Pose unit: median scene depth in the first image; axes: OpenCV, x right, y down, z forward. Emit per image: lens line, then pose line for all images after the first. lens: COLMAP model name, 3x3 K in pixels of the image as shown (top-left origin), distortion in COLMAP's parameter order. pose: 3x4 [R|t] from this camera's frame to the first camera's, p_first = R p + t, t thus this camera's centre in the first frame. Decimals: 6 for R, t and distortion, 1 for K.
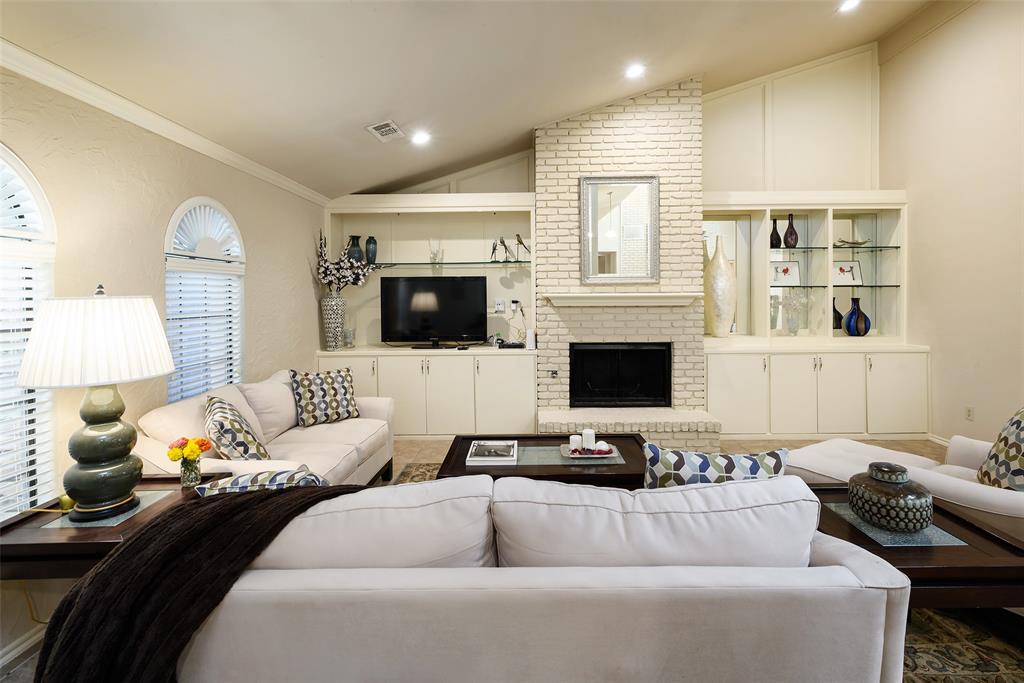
lens RADIAL K [[485.3, 0, 513.6], [0, 485.3, 301.9], [0, 0, 1]] dist [0.000087, 0.000058]
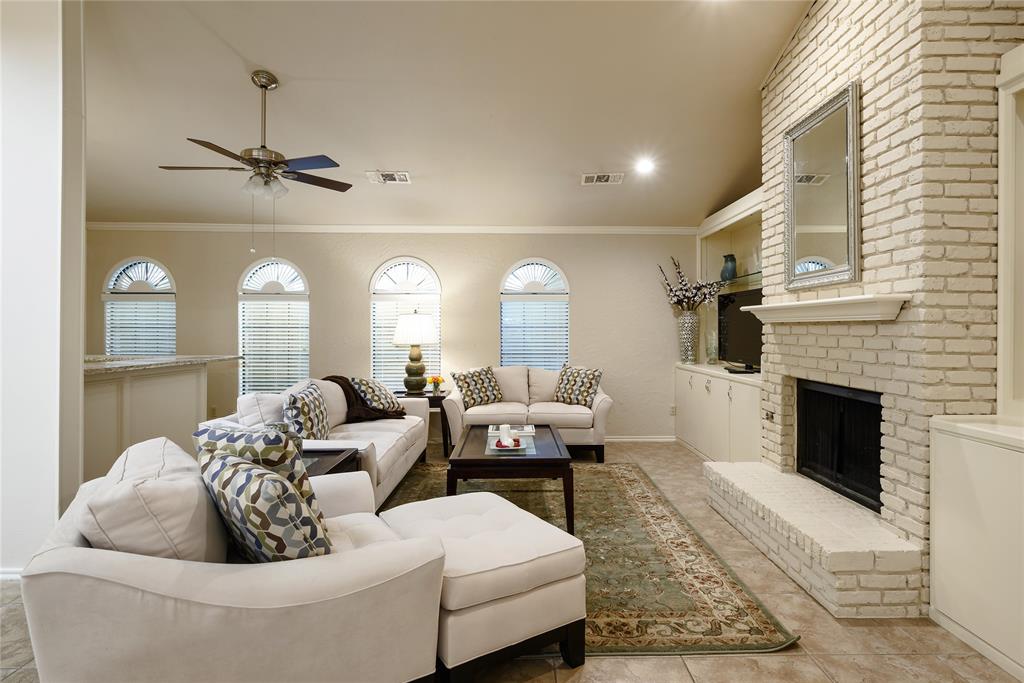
lens RADIAL K [[522.3, 0, 514.2], [0, 522.3, 327.1], [0, 0, 1]] dist [-0.002471, 0.000326]
pose [[0.041895, 0.005917, -0.999105, 0.862719], [-0.013227, 0.999898, 0.005367, 0.016093], [0.999034, 0.012990, 0.041969, 0.592520]]
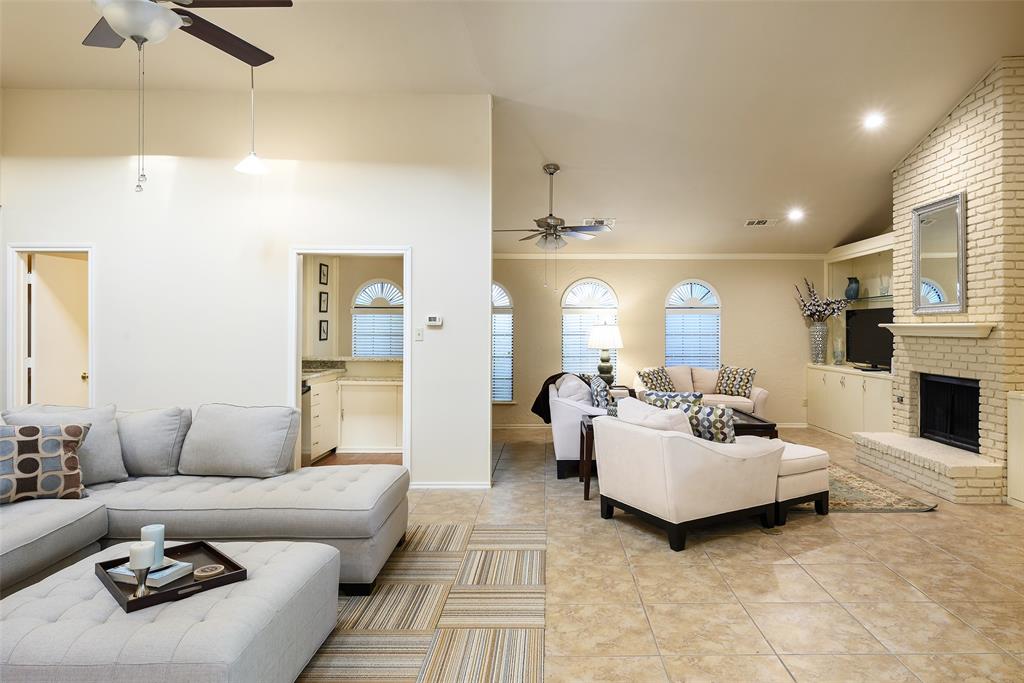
lens RADIAL K [[582.5, 0, 547.5], [0, 582.5, 325.4], [0, 0, 1]] dist [0.000080, -0.001426]
pose [[0.025457, 0.003982, -0.999668, 1.352487], [-0.013530, 0.999902, 0.003638, -0.007459], [0.999584, 0.013433, 0.025508, 0.201830]]
